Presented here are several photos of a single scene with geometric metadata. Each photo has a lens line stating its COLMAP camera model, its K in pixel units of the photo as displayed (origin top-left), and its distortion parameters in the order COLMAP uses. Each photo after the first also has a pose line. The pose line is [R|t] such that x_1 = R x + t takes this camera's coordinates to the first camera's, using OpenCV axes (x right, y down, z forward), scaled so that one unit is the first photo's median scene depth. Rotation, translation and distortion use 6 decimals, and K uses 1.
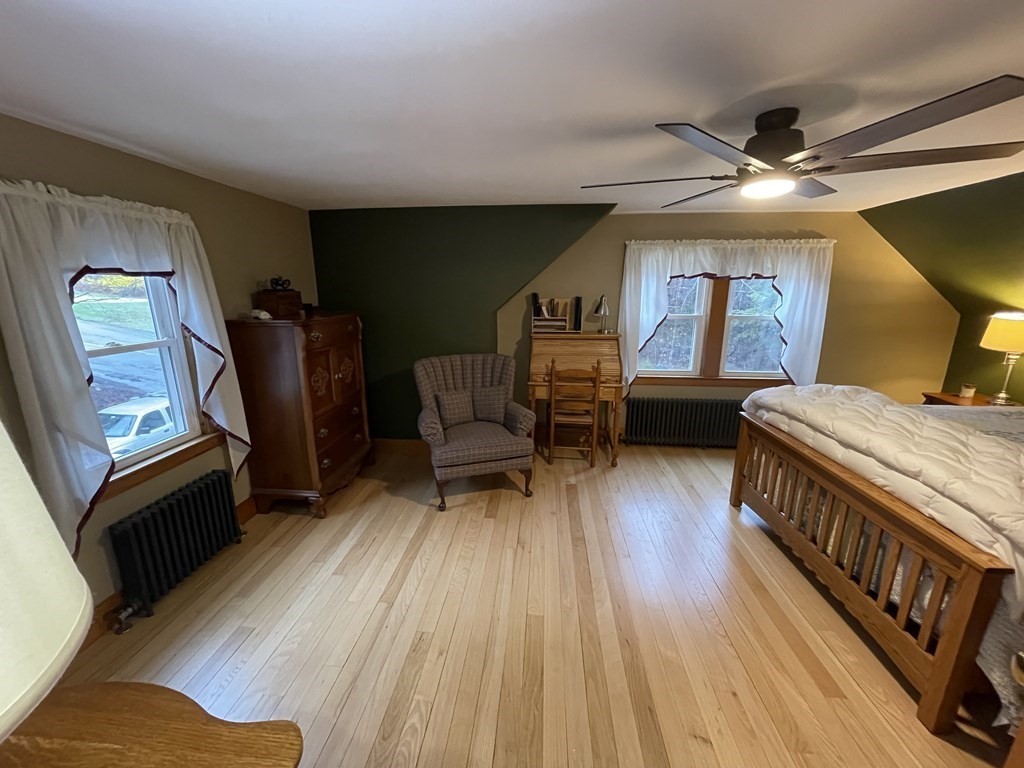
lens RADIAL K [[406.0, 0, 504.4], [0, 406.0, 383.3], [0, 0, 1]] dist [-0.013983, -0.001026]
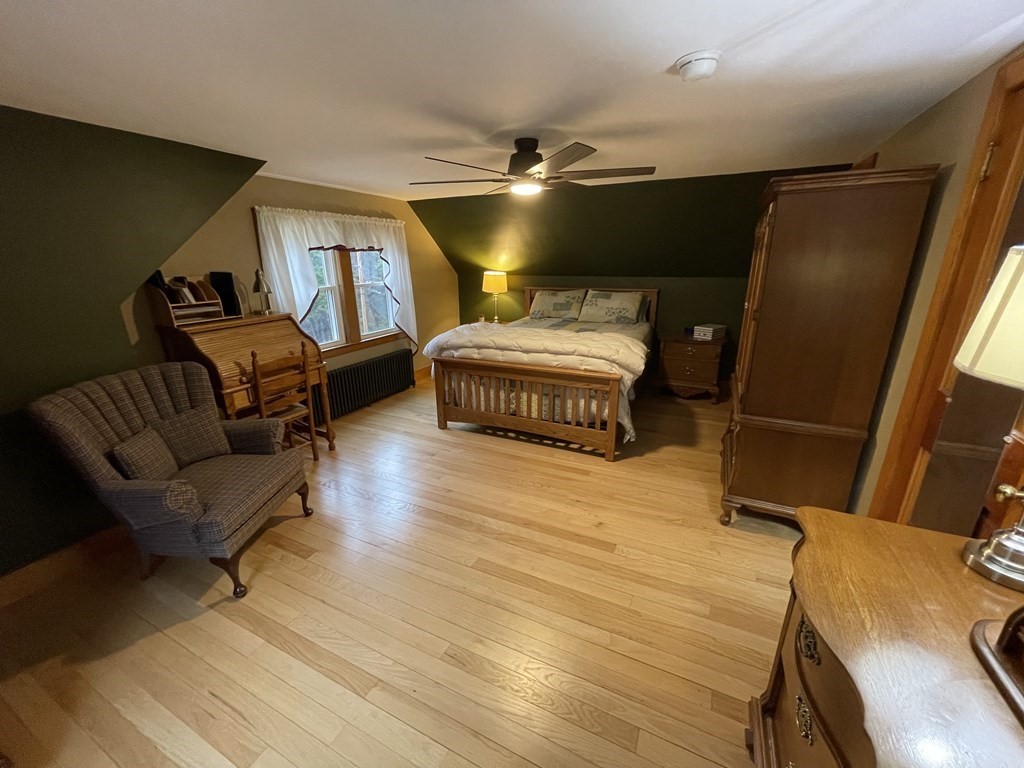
lens RADIAL K [[406.0, 0, 508.2], [0, 406.0, 381.6], [0, 0, 1]] dist [-0.013983, -0.001026]
pose [[0.355639, -0.274748, 0.893328, -0.424576], [0.226319, 0.952685, 0.202905, -0.052142], [-0.906808, 0.130016, 0.400993, 0.243293]]
